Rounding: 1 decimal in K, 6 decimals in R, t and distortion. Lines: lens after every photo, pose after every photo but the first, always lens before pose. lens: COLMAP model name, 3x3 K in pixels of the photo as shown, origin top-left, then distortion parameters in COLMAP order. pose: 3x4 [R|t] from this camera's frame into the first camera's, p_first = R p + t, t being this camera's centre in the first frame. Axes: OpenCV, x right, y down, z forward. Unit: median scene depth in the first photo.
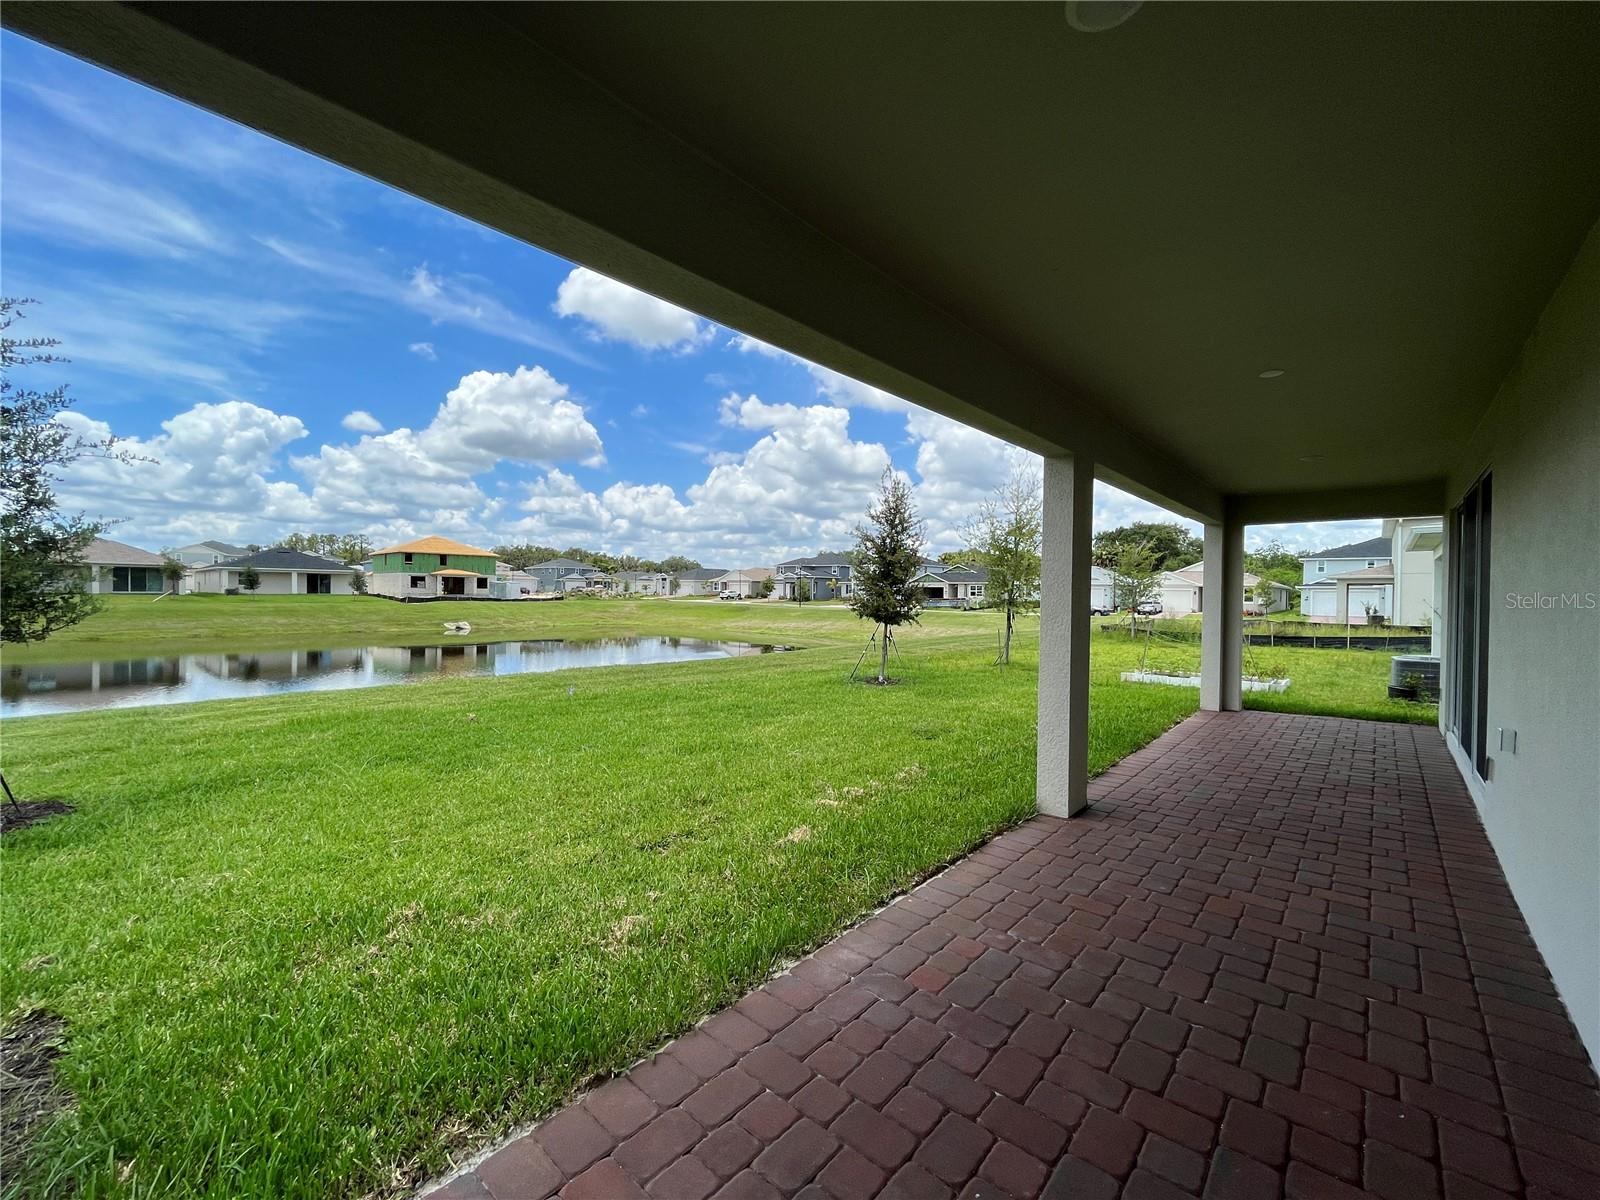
lens RADIAL K [[652.4, 0, 778.1], [0, 652.4, 608.5], [0, 0, 1]] dist [0.000819, -0.000813]
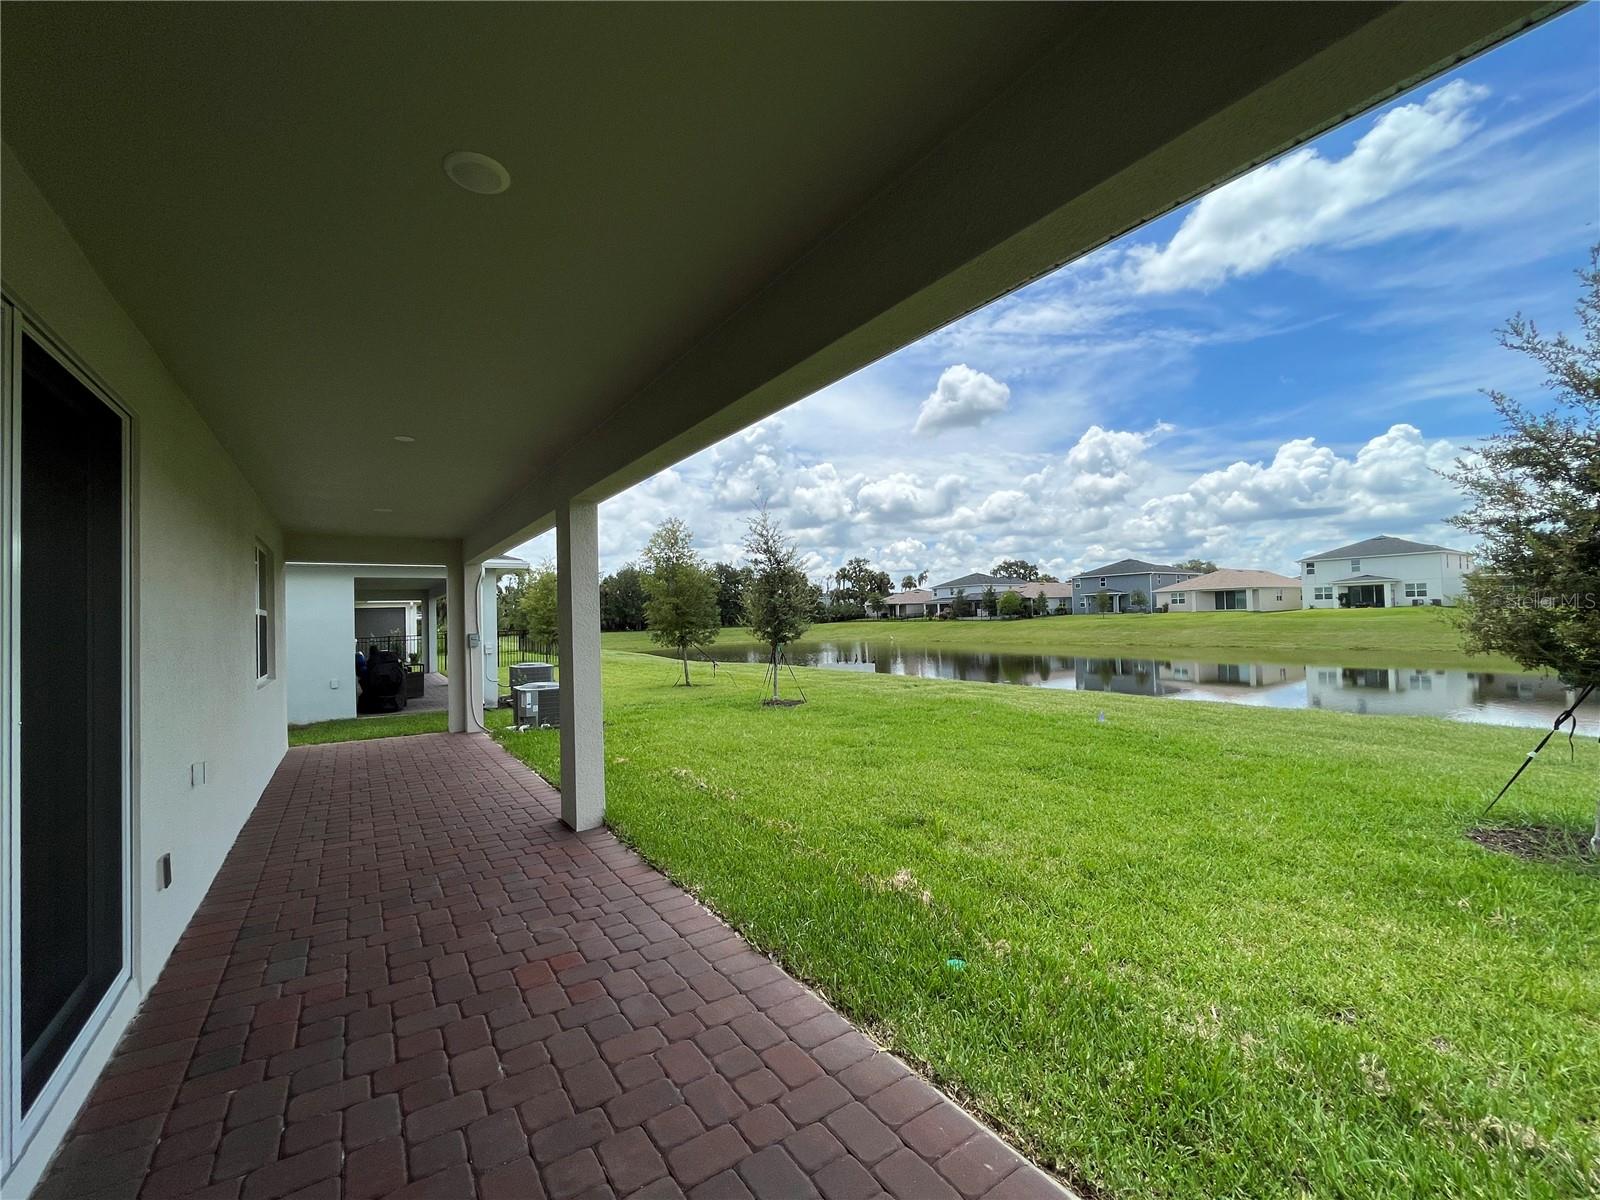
lens RADIAL K [[652.4, 0, 808.6], [0, 652.4, 600.9], [0, 0, 1]] dist [0.000819, -0.000813]
pose [[-0.207539, -0.028428, -0.977813, 1.429809], [0.001371, 0.999568, -0.029352, -0.030449], [0.978226, -0.007432, -0.207411, 1.595607]]
